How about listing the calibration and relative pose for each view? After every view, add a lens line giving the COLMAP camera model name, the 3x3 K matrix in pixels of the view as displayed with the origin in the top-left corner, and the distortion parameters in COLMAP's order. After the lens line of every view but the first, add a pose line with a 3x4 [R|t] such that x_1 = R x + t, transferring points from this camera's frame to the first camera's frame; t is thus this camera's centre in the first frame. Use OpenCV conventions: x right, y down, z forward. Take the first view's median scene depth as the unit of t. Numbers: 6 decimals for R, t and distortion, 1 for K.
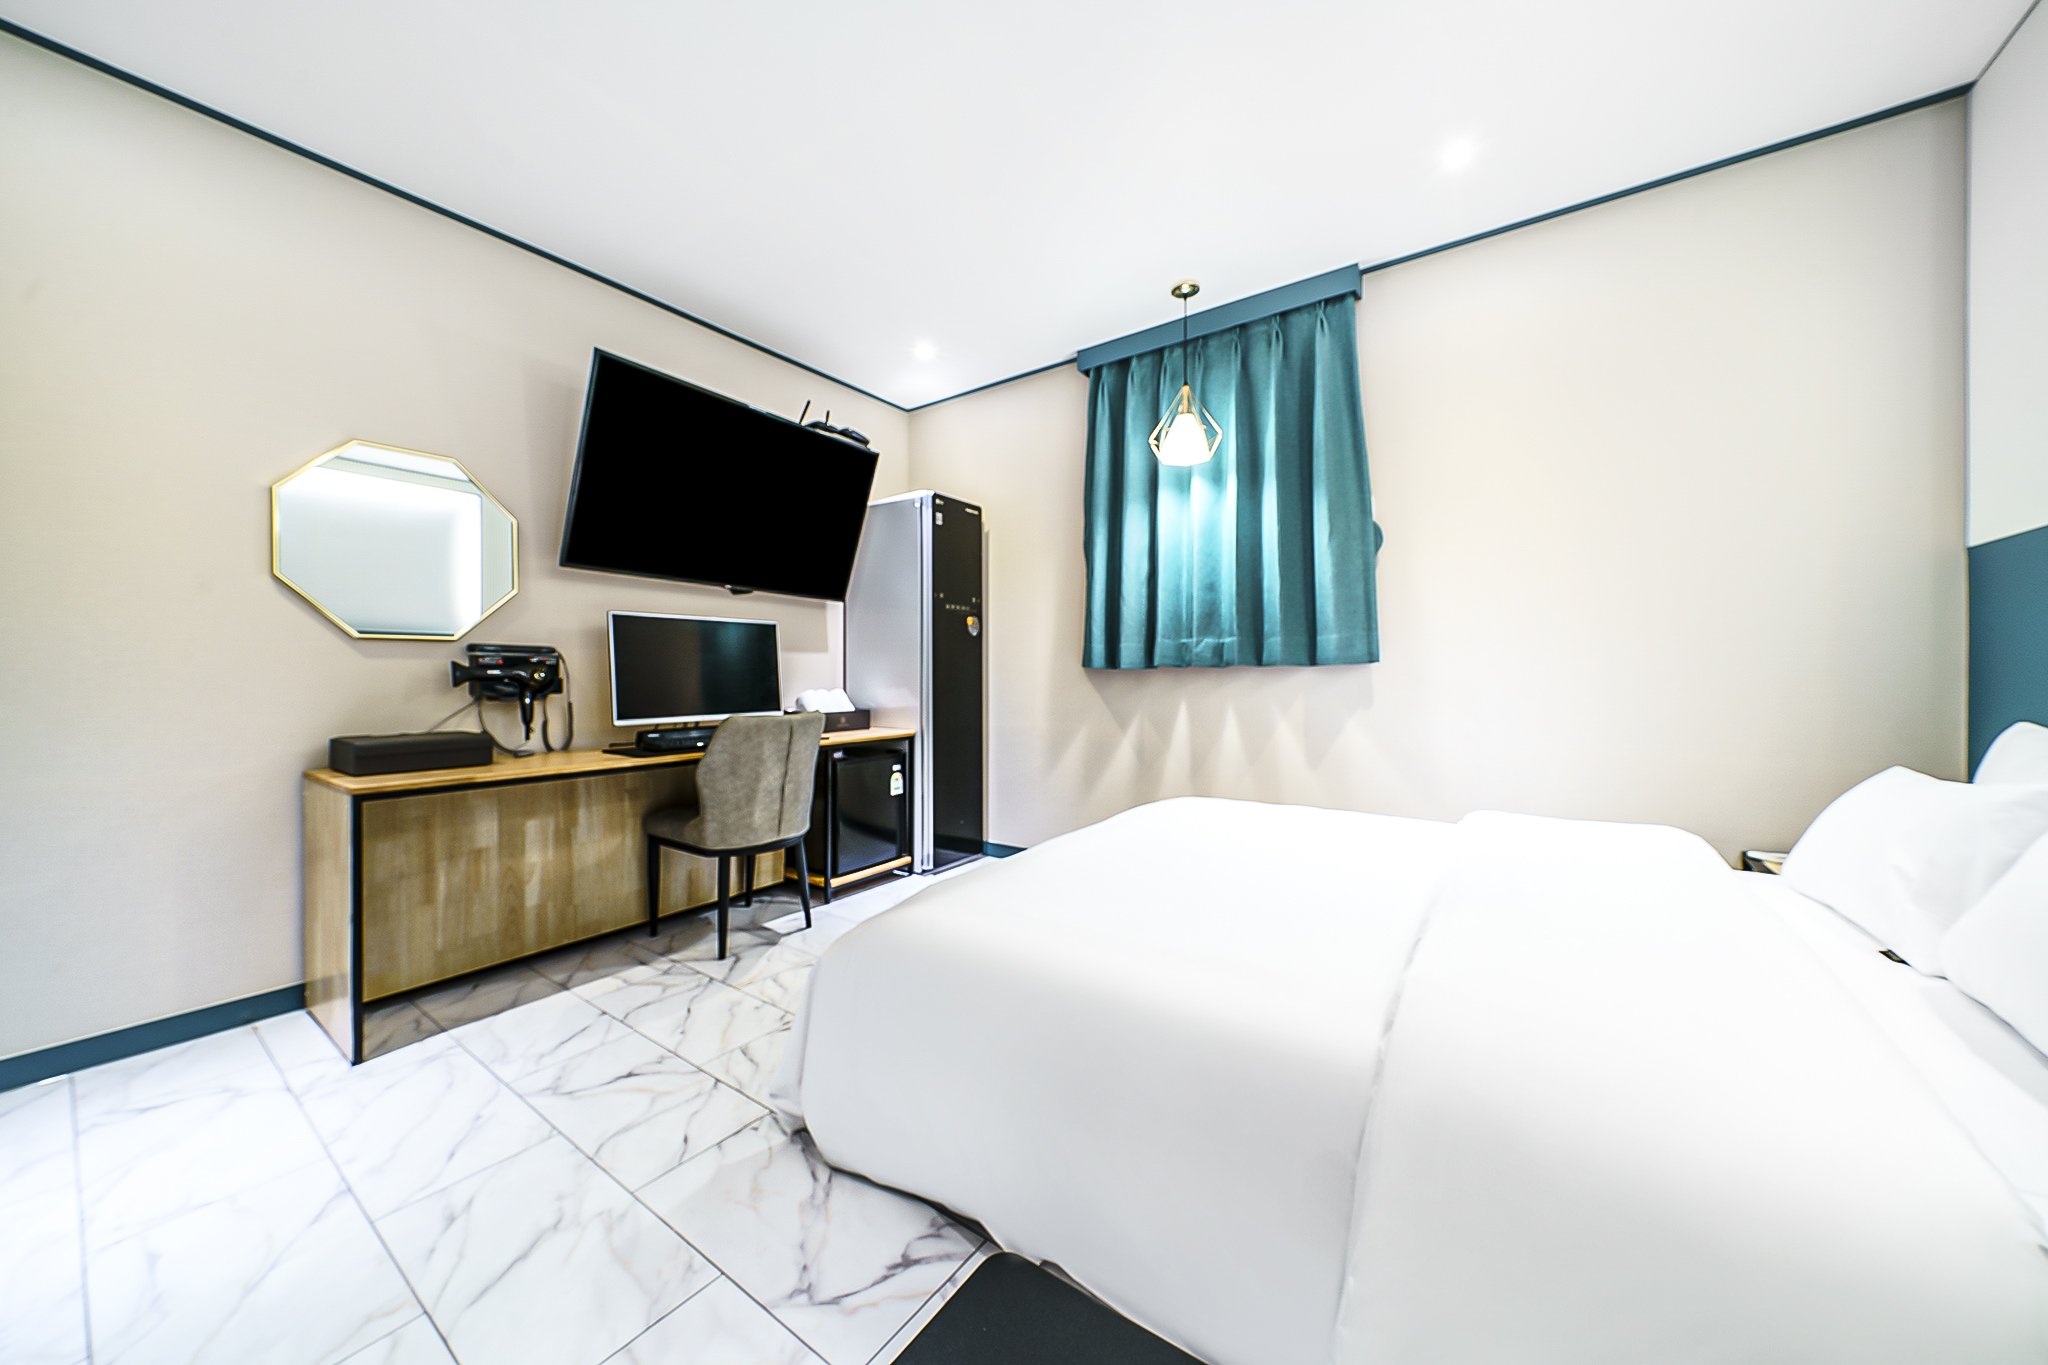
lens RADIAL K [[701.7, 0, 1018.7], [0, 701.7, 671.2], [0, 0, 1]] dist [0.001170, 0.000139]
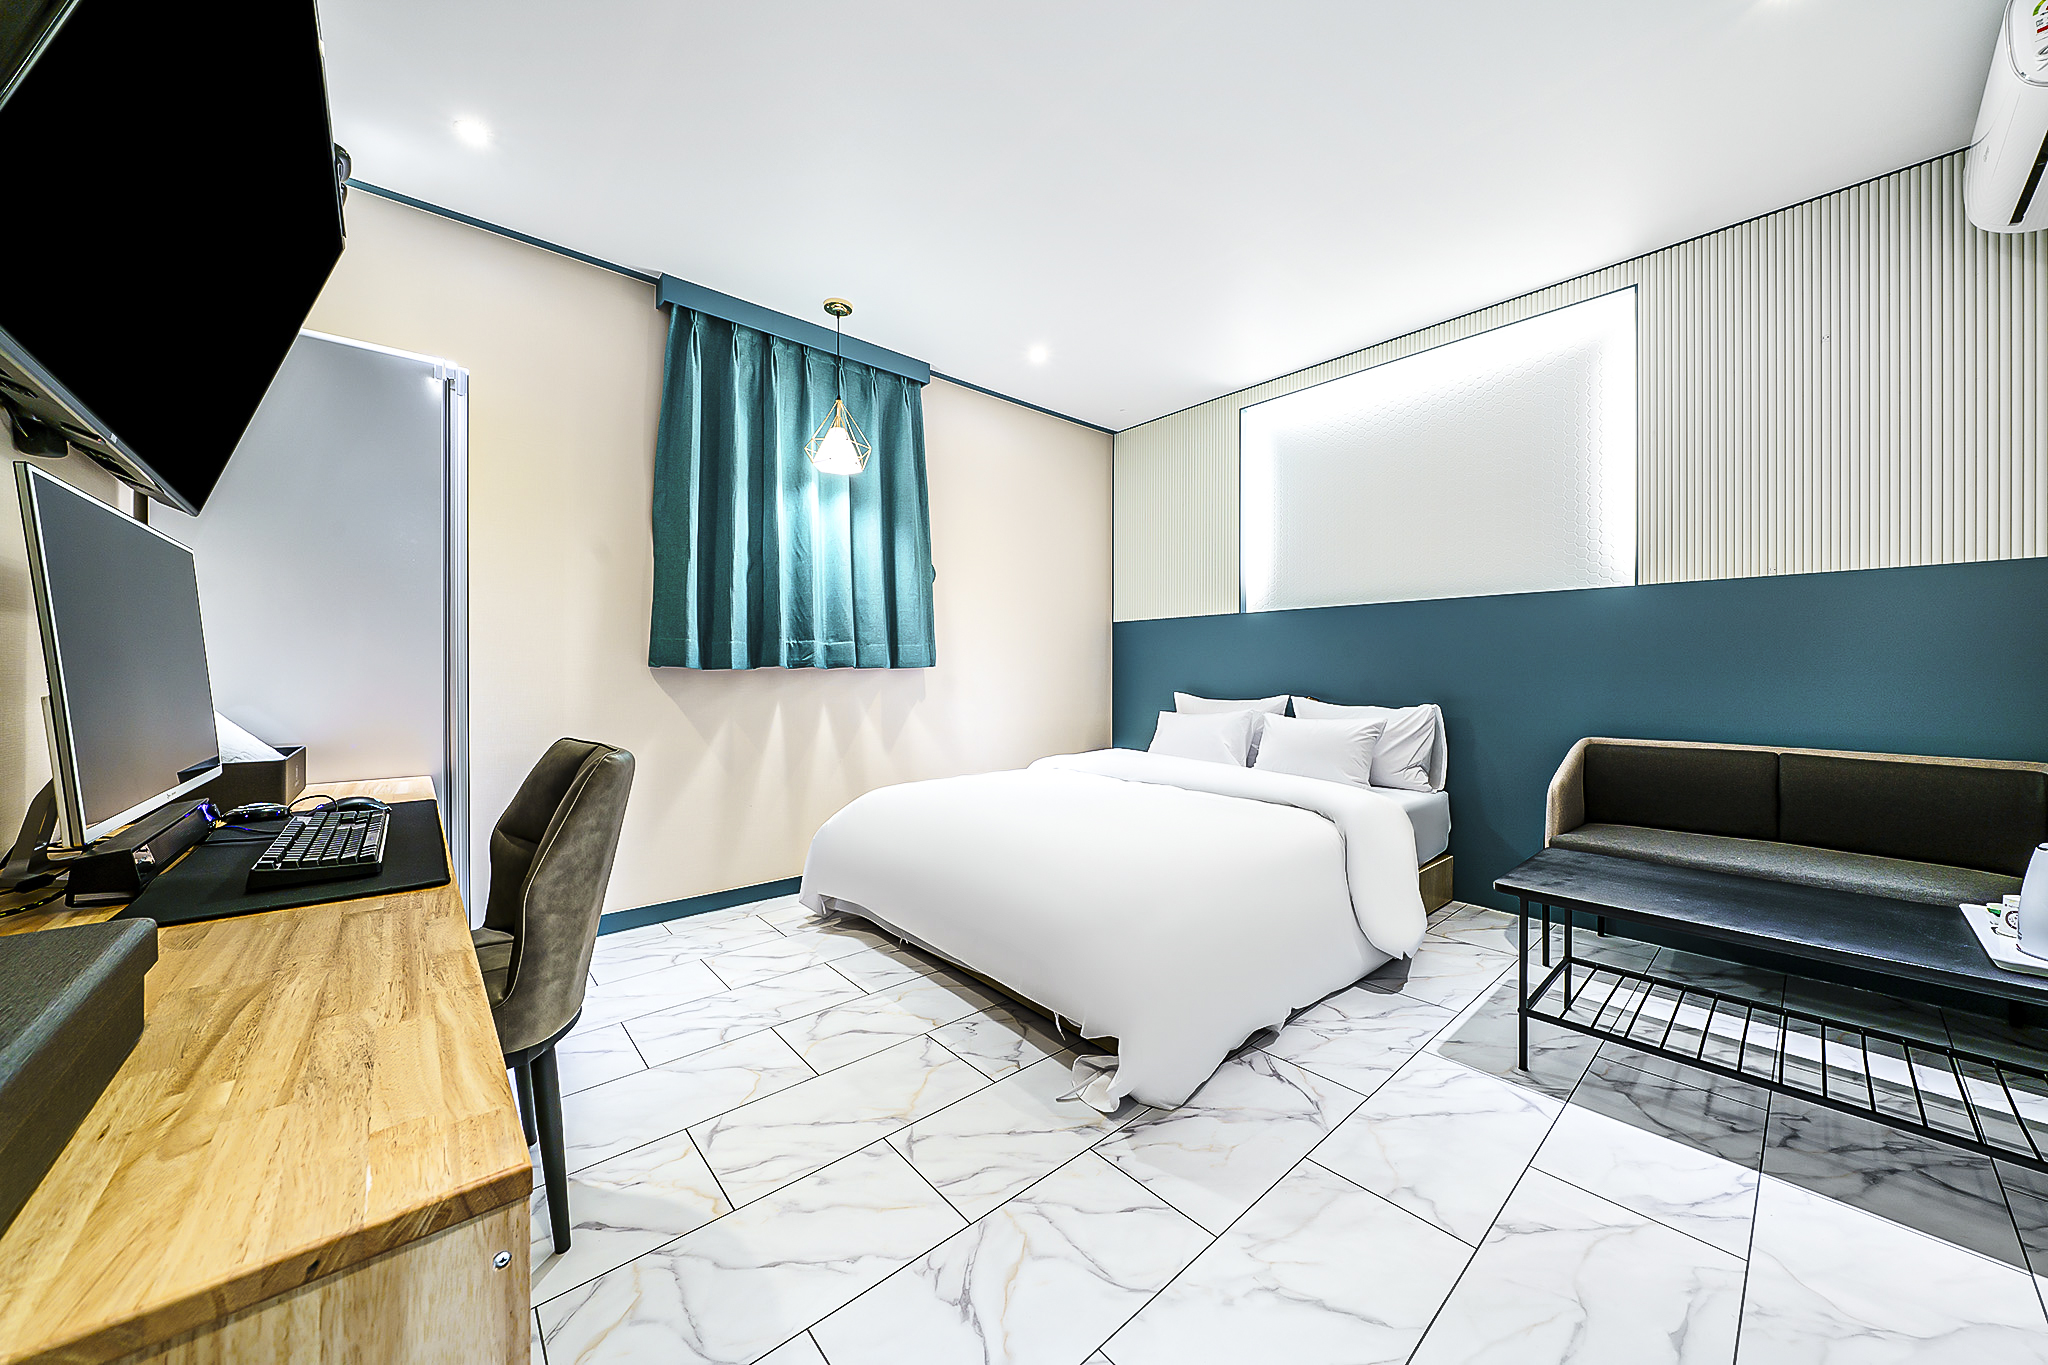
lens RADIAL K [[701.7, 0, 1019.3], [0, 701.7, 674.0], [0, 0, 1]] dist [0.001170, 0.000139]
pose [[0.236203, 0.000408, 0.971704, -0.795507], [0.001607, 0.999998, -0.000811, 0.004026], [-0.971702, 0.001753, 0.236202, 0.546970]]
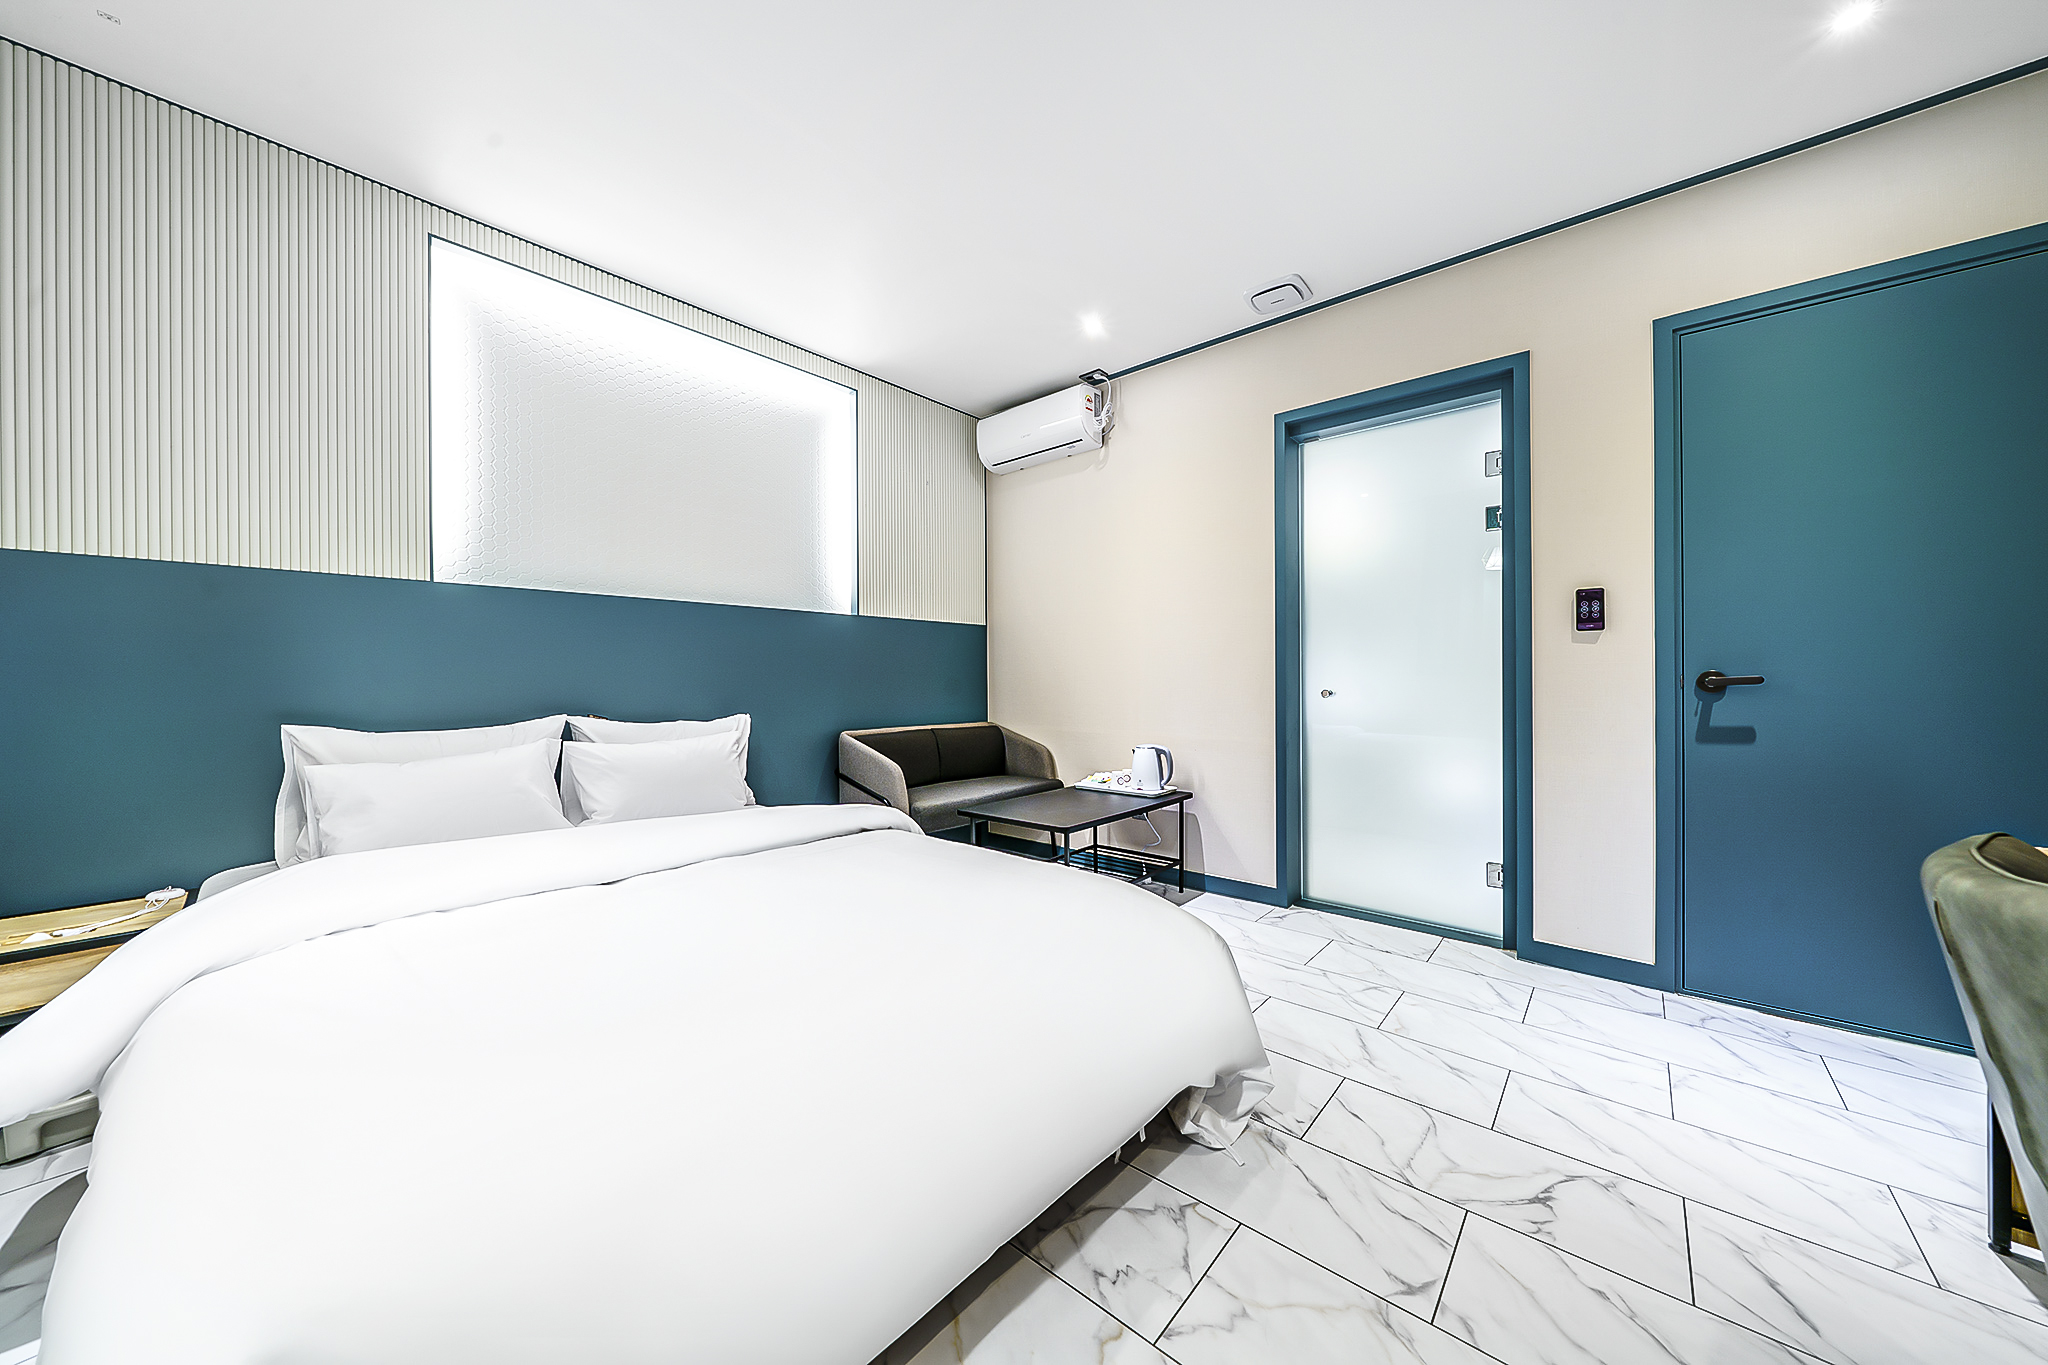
lens RADIAL K [[701.7, 0, 1022.2], [0, 701.7, 683.5], [0, 0, 1]] dist [0.001170, 0.000139]
pose [[-0.995299, 0.003601, 0.096781, -0.044131], [0.004414, 0.999957, 0.008180, -0.001327], [-0.096747, 0.008568, -0.995272, 1.243992]]
